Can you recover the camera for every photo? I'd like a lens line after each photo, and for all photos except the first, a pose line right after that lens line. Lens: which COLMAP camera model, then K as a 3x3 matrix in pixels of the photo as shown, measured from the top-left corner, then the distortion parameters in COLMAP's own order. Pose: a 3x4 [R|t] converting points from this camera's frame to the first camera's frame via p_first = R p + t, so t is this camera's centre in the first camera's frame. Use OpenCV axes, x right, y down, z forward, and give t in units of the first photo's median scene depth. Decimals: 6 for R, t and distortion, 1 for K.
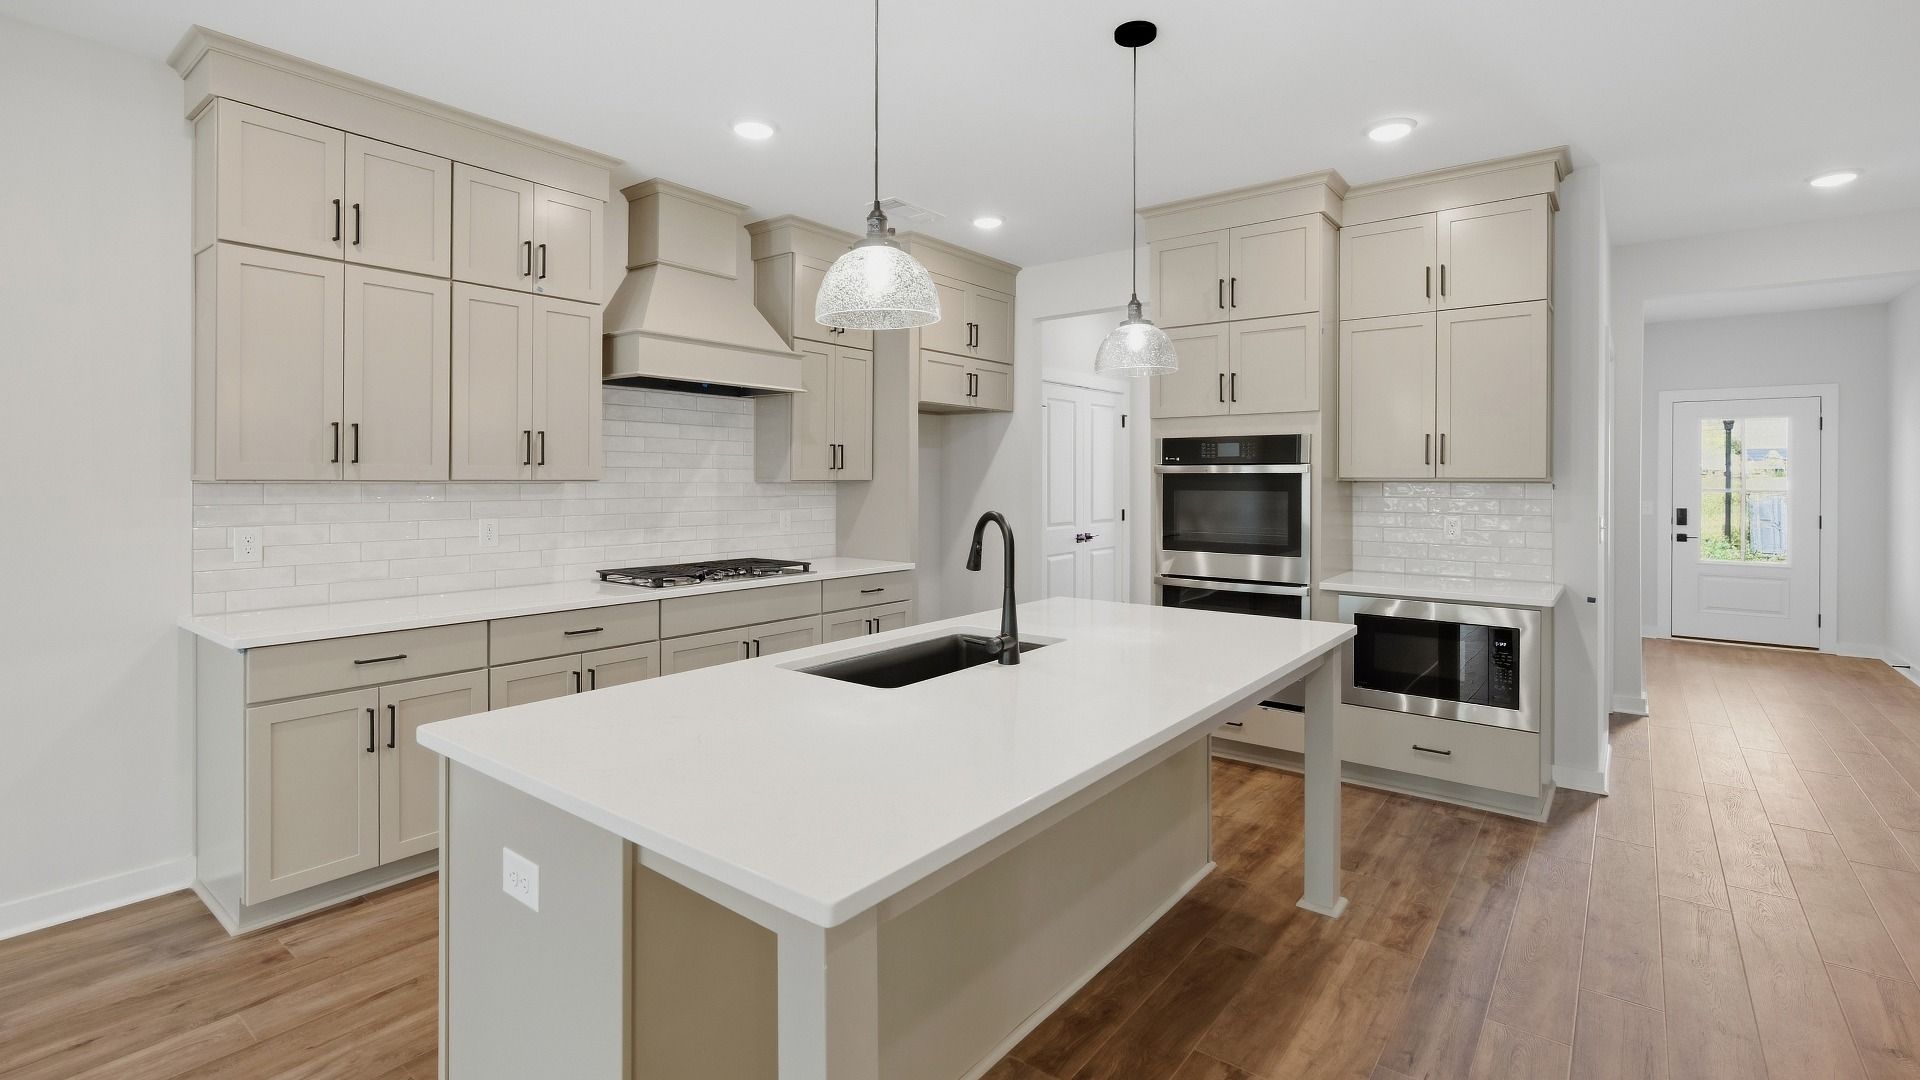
lens RADIAL K [[886.4, 0, 976.2], [0, 886.4, 480.4], [0, 0, 1]] dist [-0.001465, -0.000747]
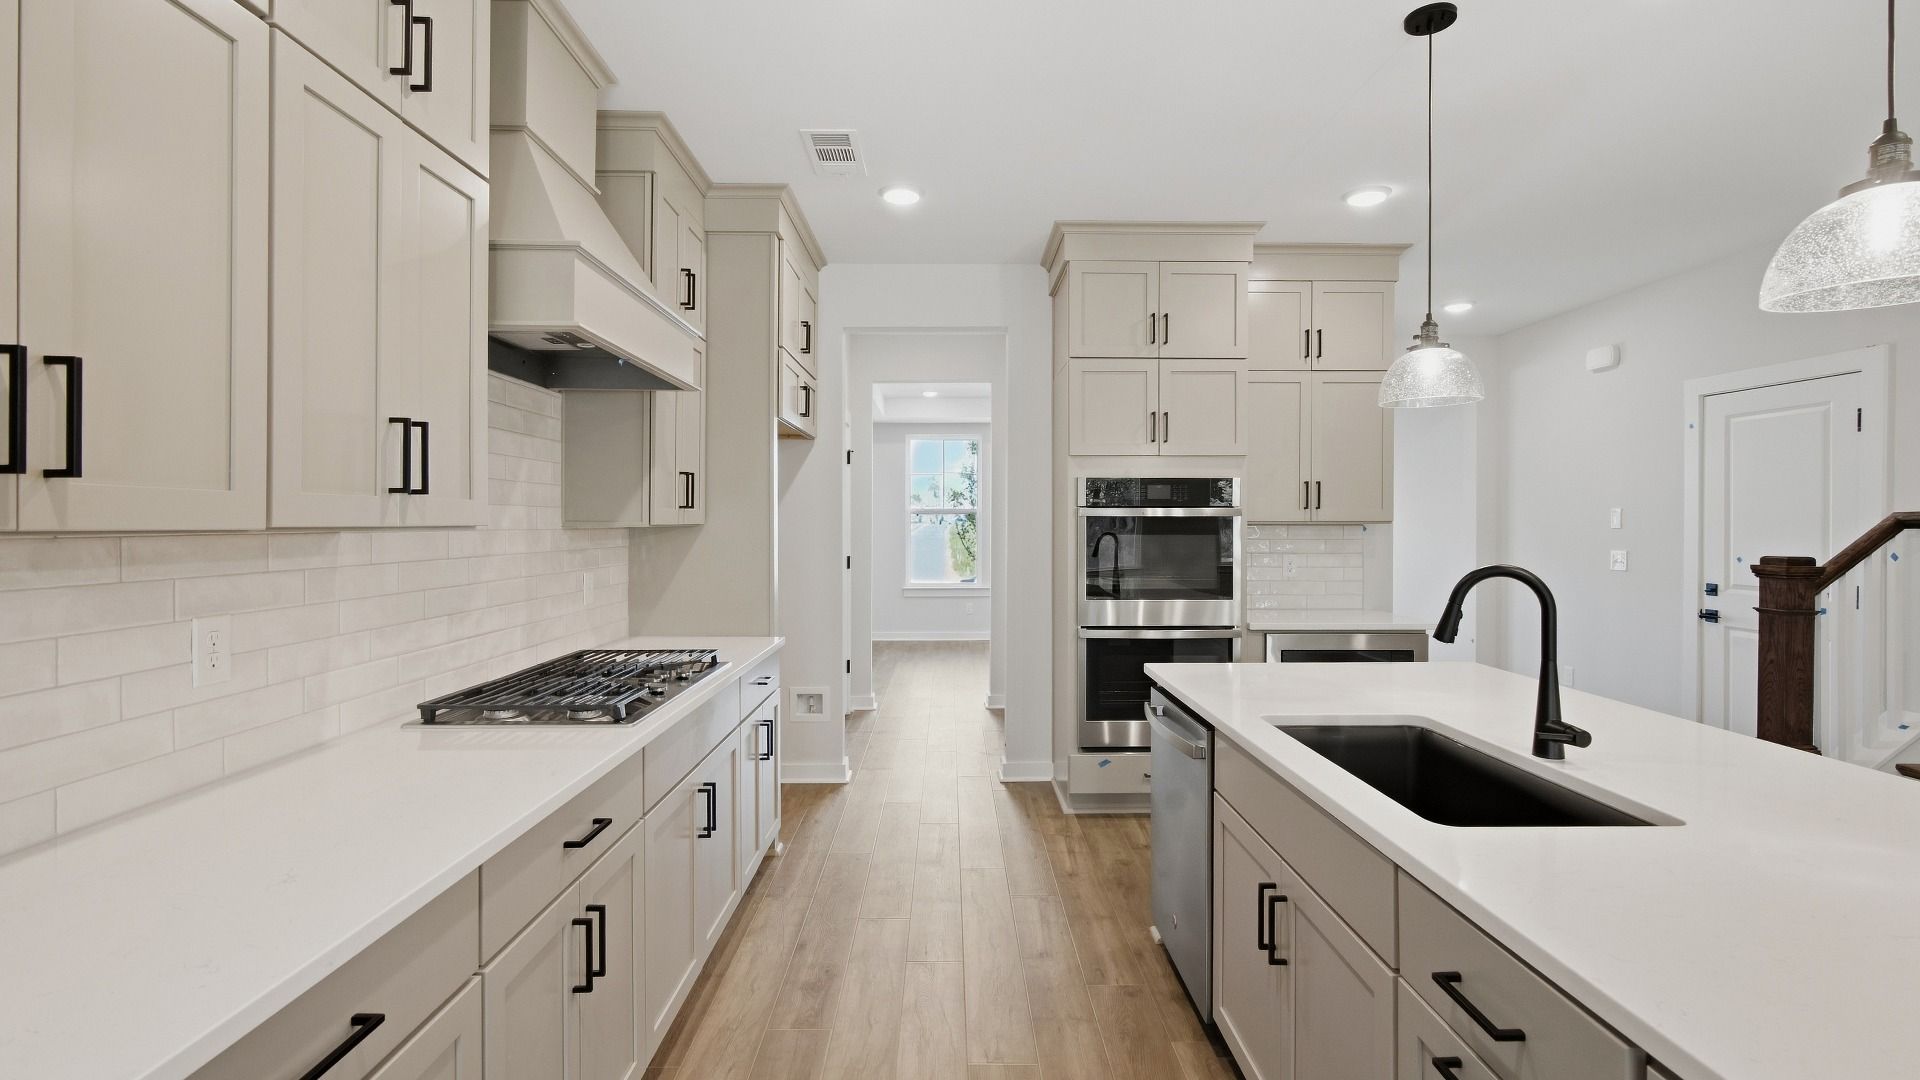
lens RADIAL K [[886.4, 0, 992.6], [0, 886.4, 516.5], [0, 0, 1]] dist [-0.001465, -0.000747]
pose [[0.775040, 0.003350, 0.631903, -0.462595], [0.001539, 0.999973, -0.007189, -0.001268], [-0.631910, 0.006544, 0.775014, 0.375144]]
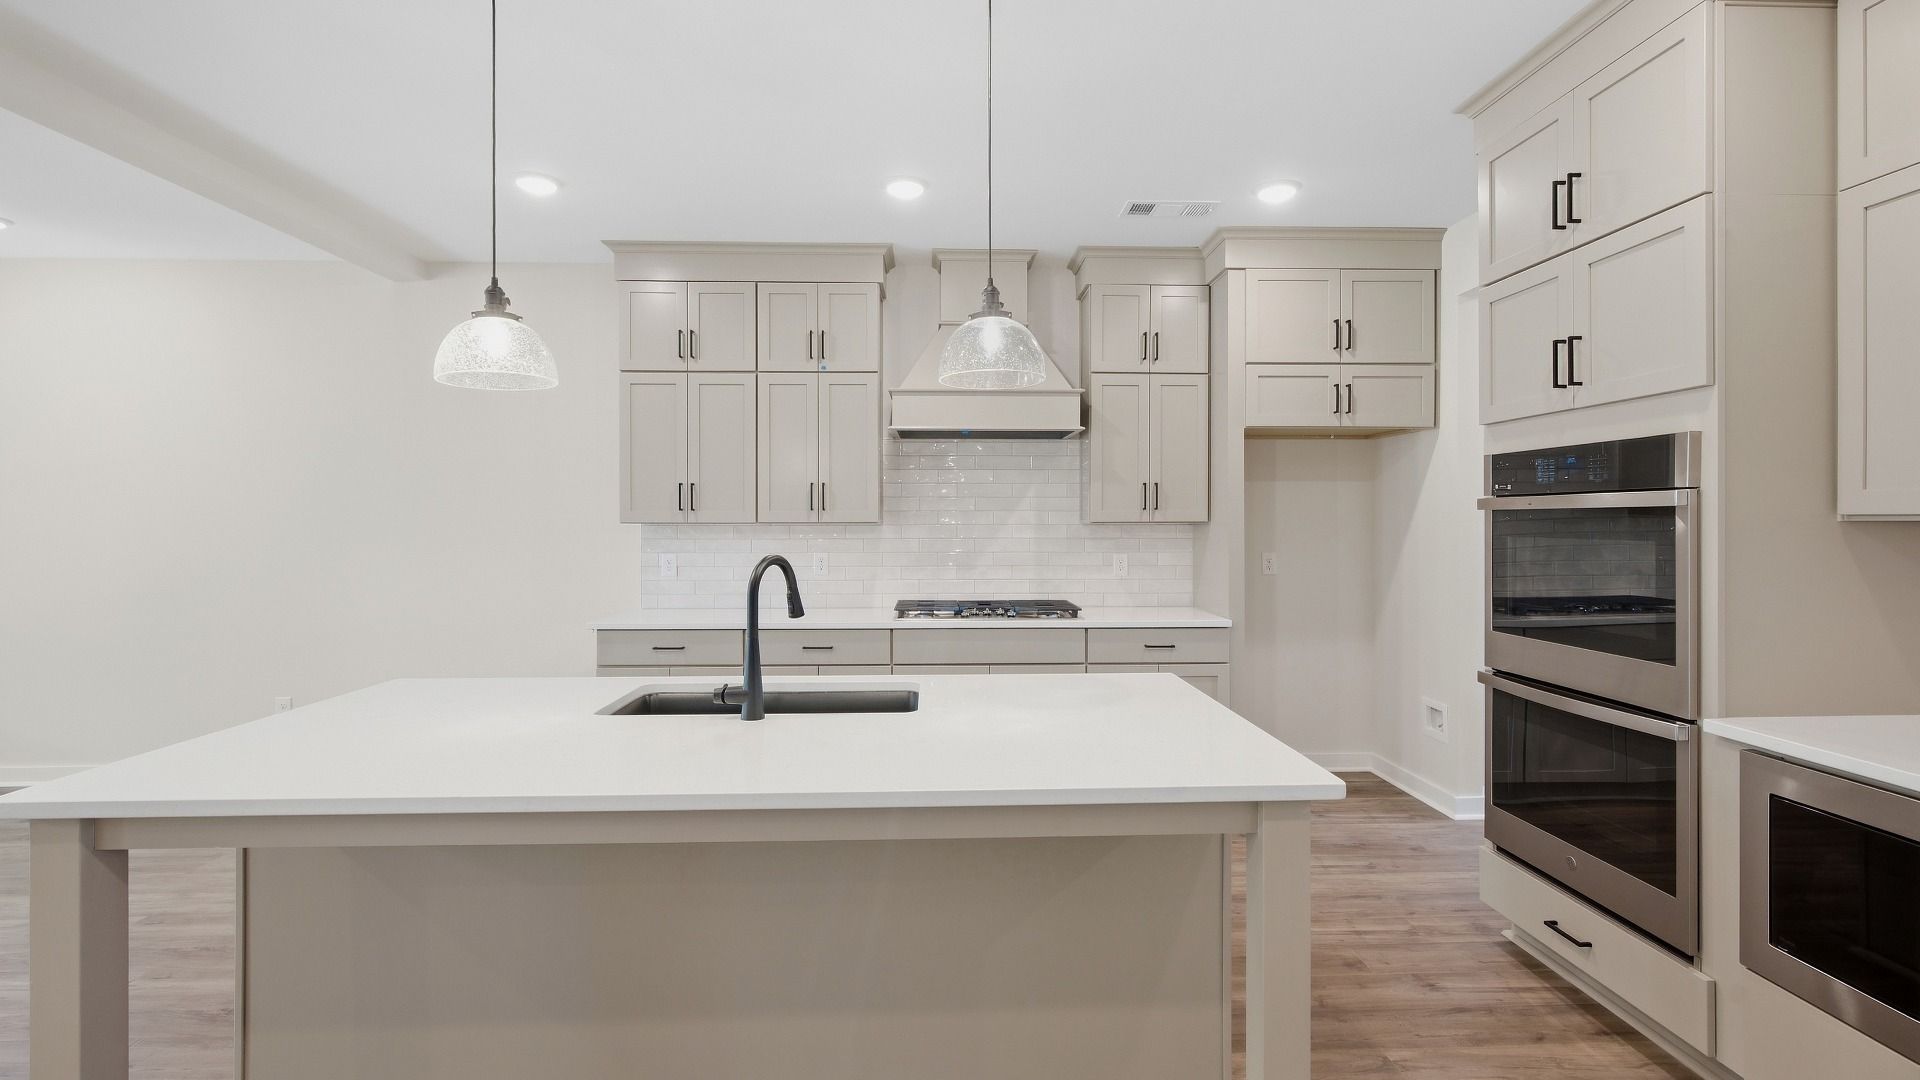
lens RADIAL K [[886.4, 0, 954.9], [0, 886.4, 516.3], [0, 0, 1]] dist [-0.001465, -0.000747]
pose [[0.616826, -0.006865, -0.787070, 0.497795], [0.001305, 0.999970, -0.007699, 0.001068], [0.787098, 0.003722, 0.616816, 0.320947]]
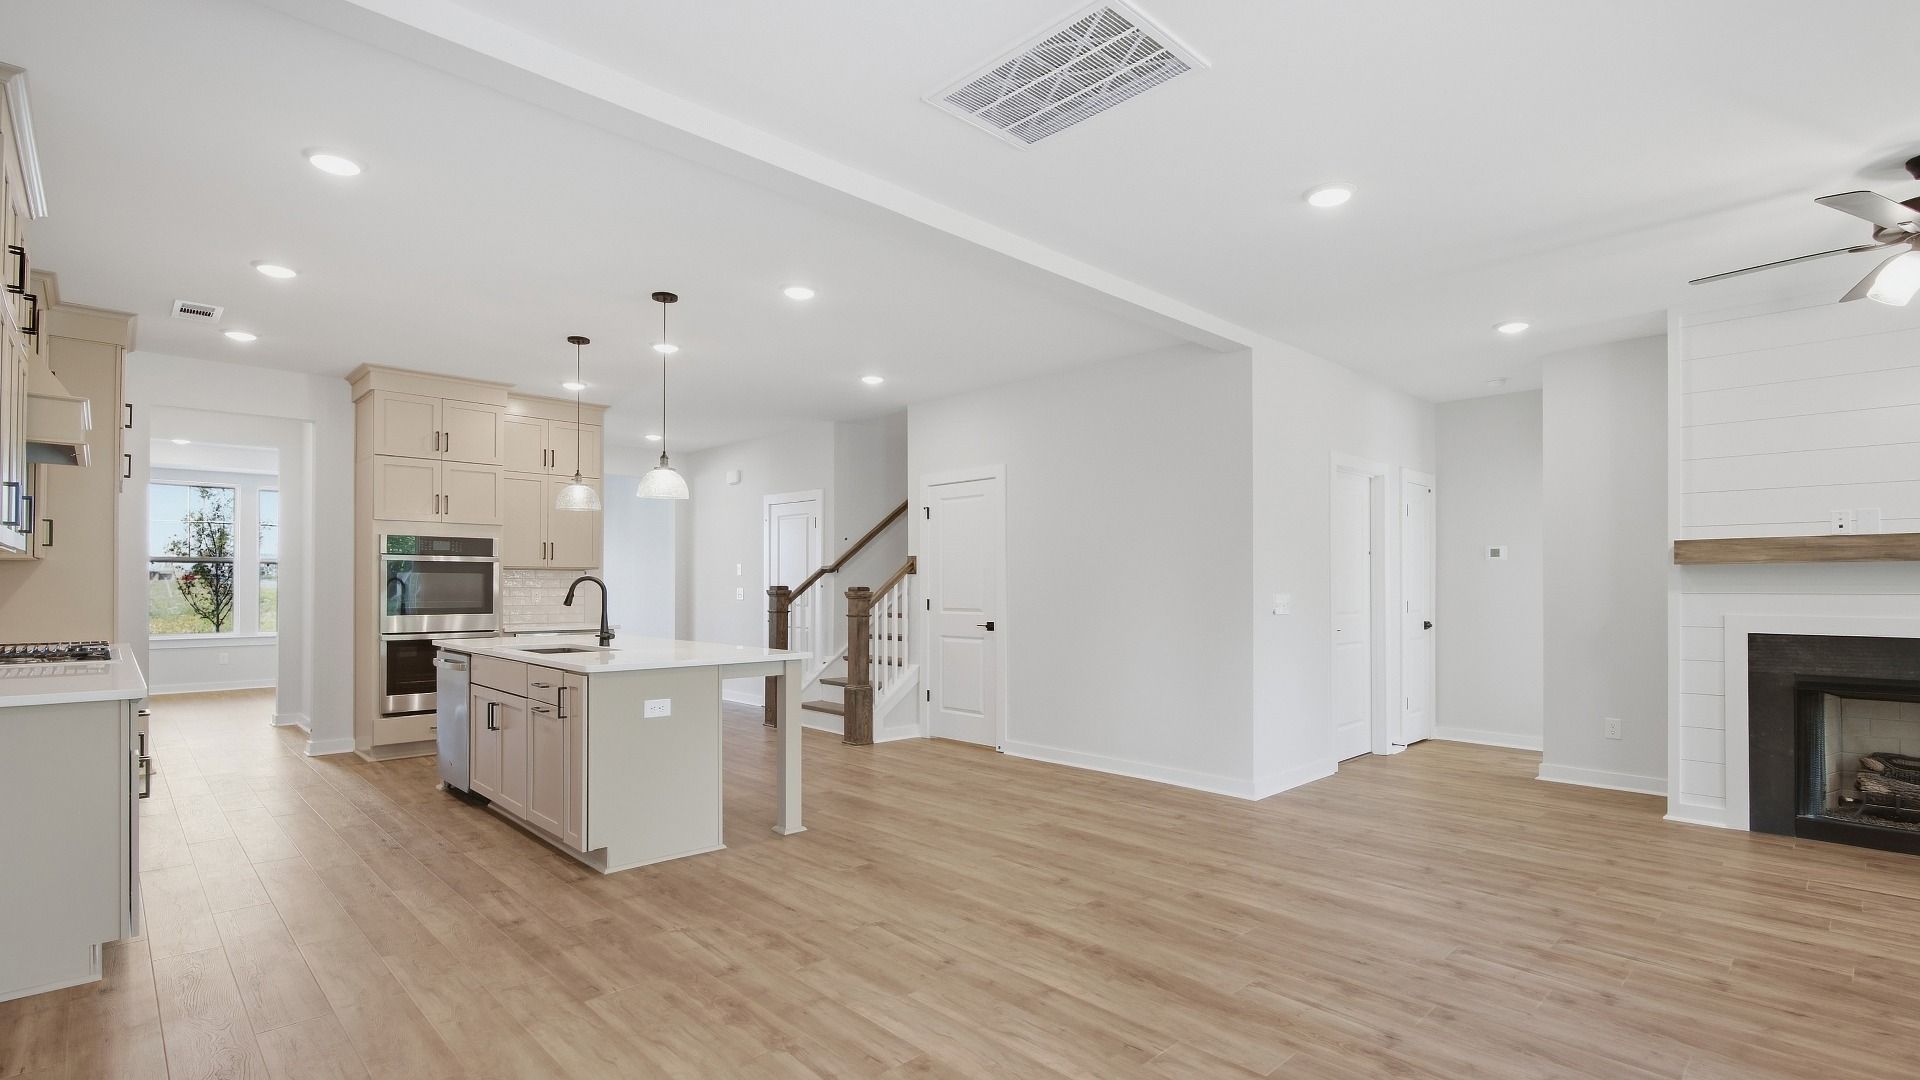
lens RADIAL K [[886.4, 0, 964.4], [0, 886.4, 589.3], [0, 0, 1]] dist [-0.001465, -0.000747]
pose [[0.160823, -0.005384, 0.986969, -1.117268], [-0.003510, 0.999976, 0.006027, 0.029928], [-0.986977, -0.004433, 0.160800, -0.161556]]
